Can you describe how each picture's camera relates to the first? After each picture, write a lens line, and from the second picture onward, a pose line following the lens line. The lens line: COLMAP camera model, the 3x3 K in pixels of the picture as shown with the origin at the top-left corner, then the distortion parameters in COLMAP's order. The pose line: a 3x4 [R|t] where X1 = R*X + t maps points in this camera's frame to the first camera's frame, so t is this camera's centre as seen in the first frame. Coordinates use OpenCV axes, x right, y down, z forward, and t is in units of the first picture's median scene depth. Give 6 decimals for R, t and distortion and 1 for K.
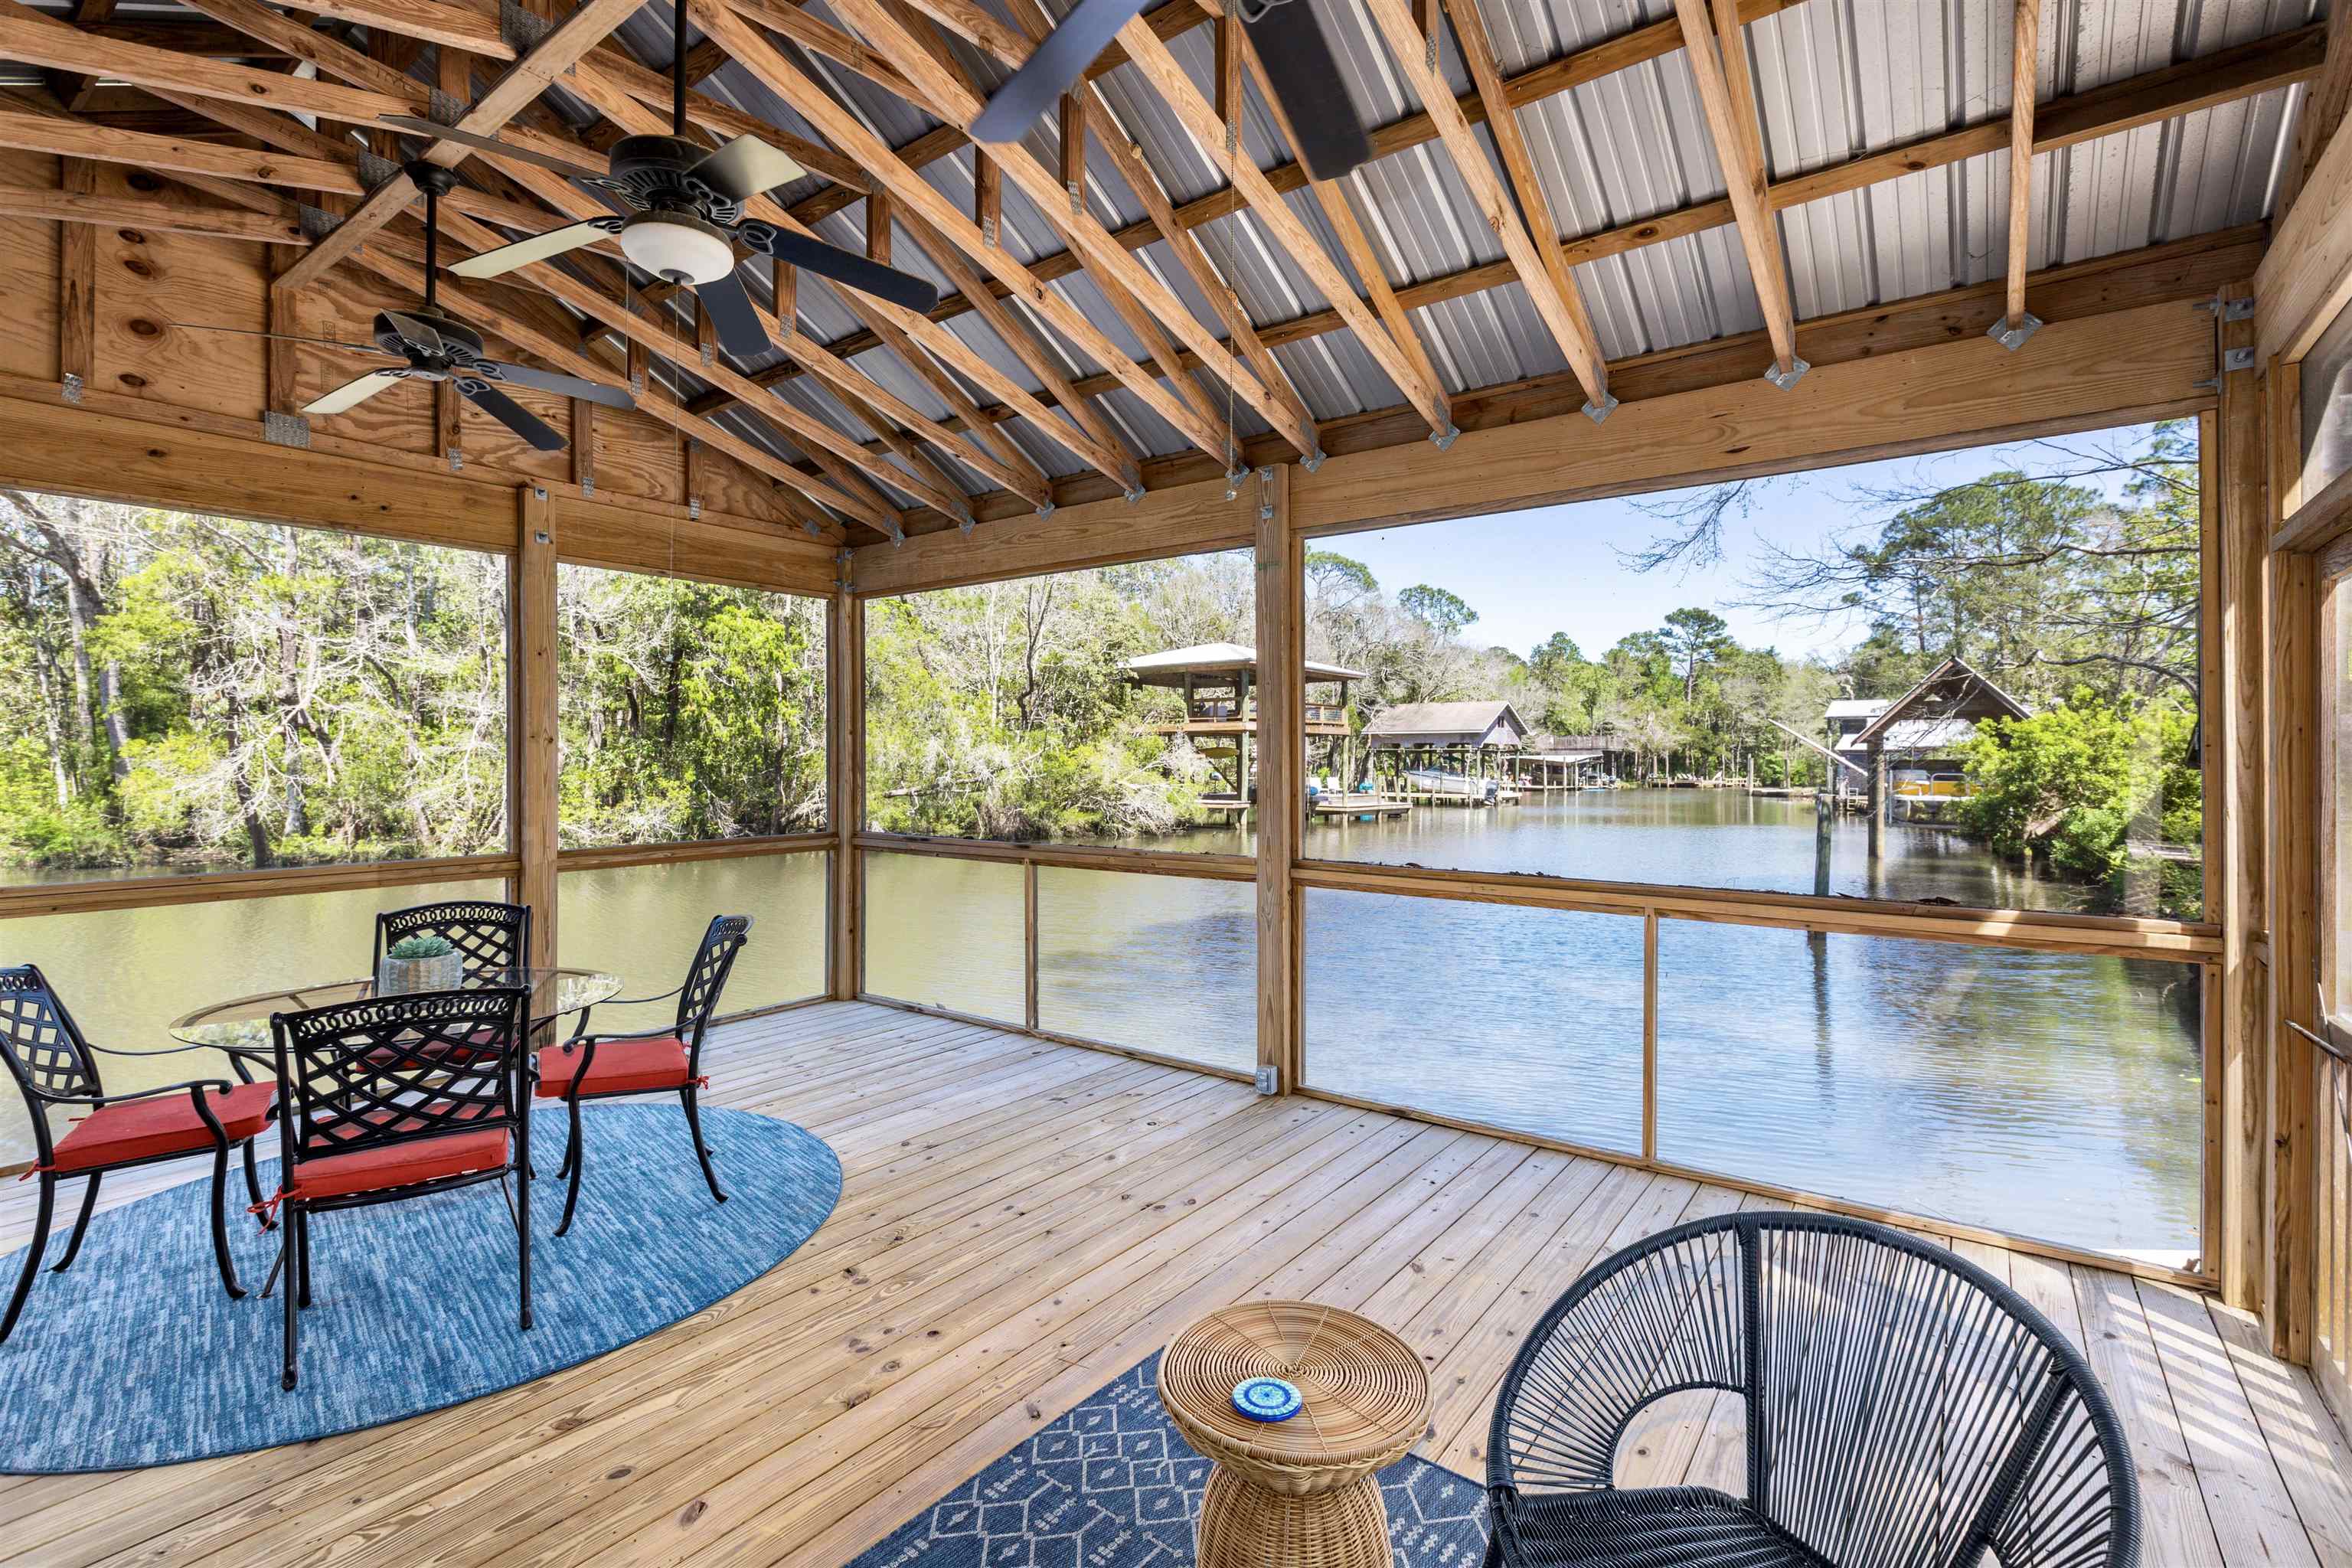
lens RADIAL K [[1068.7, 0, 1167.6], [0, 1068.7, 759.5], [0, 0, 1]] dist [-0.002788, -0.000494]
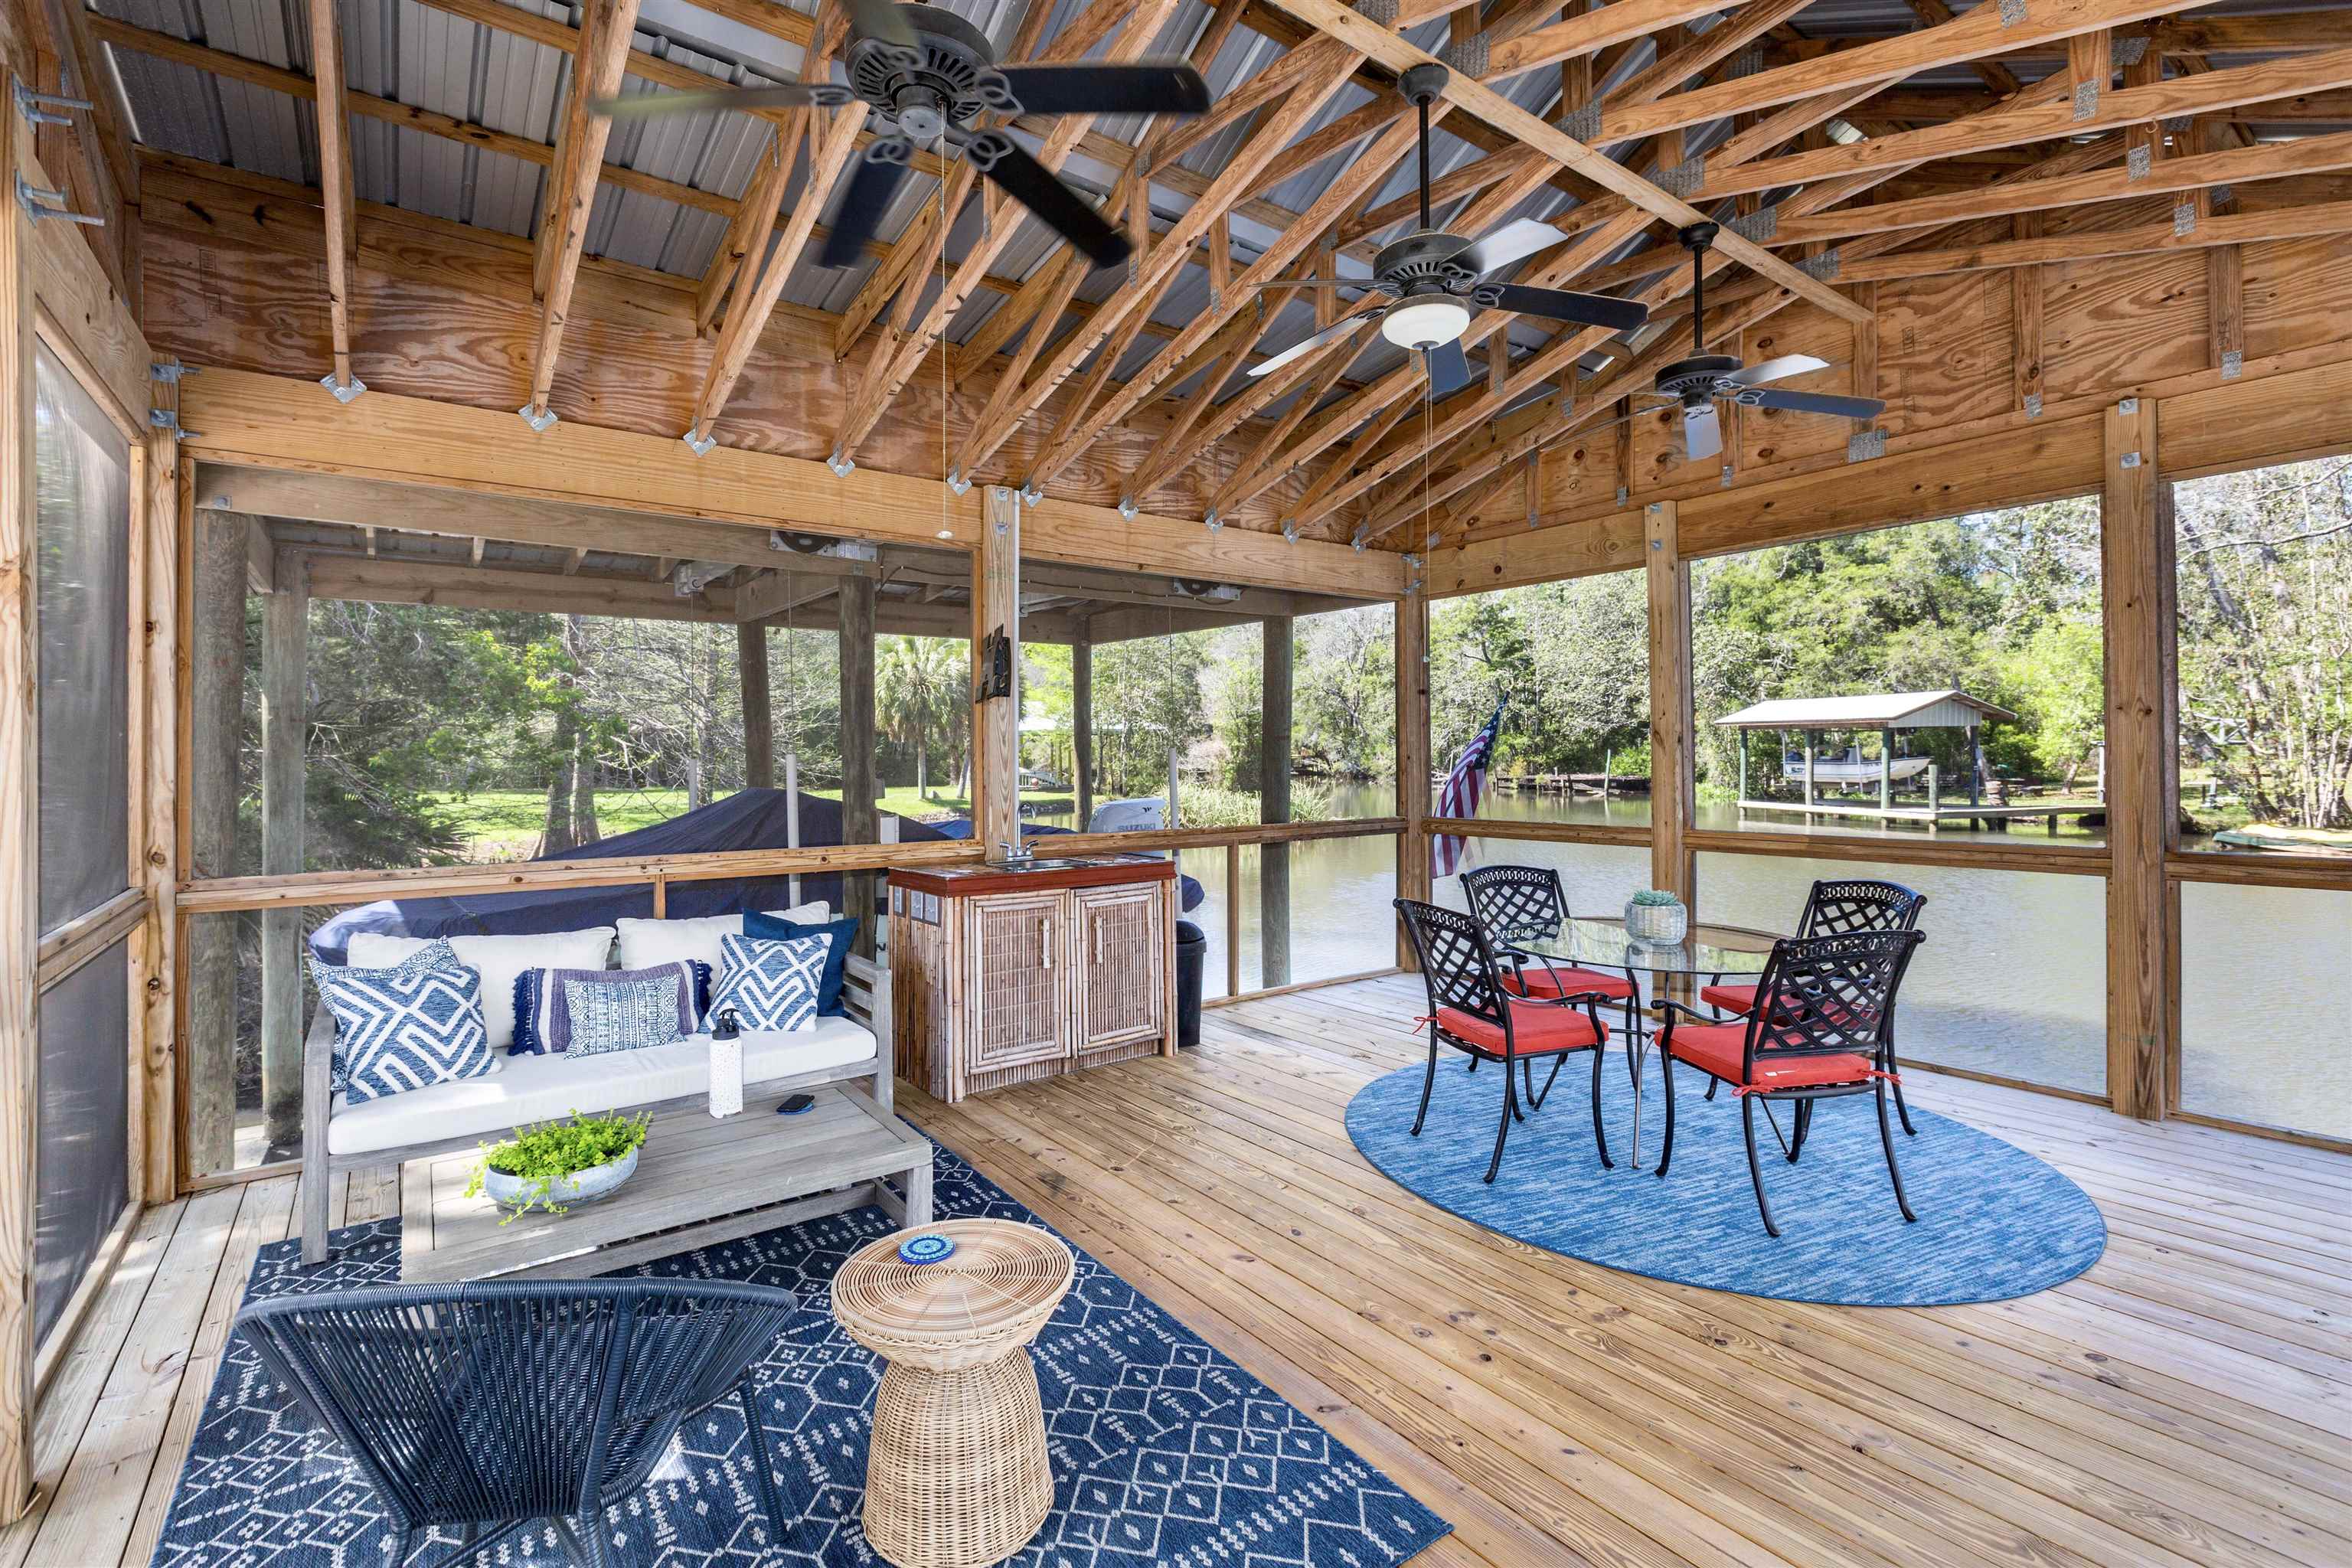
lens RADIAL K [[1068.7, 0, 1167.6], [0, 1068.7, 759.5], [0, 0, 1]] dist [-0.002788, -0.000494]
pose [[-0.293618, 0.007195, -0.955896, 0.698001], [0.010694, 0.999934, 0.004242, 0.011094], [0.955863, -0.008977, -0.293675, 0.951255]]
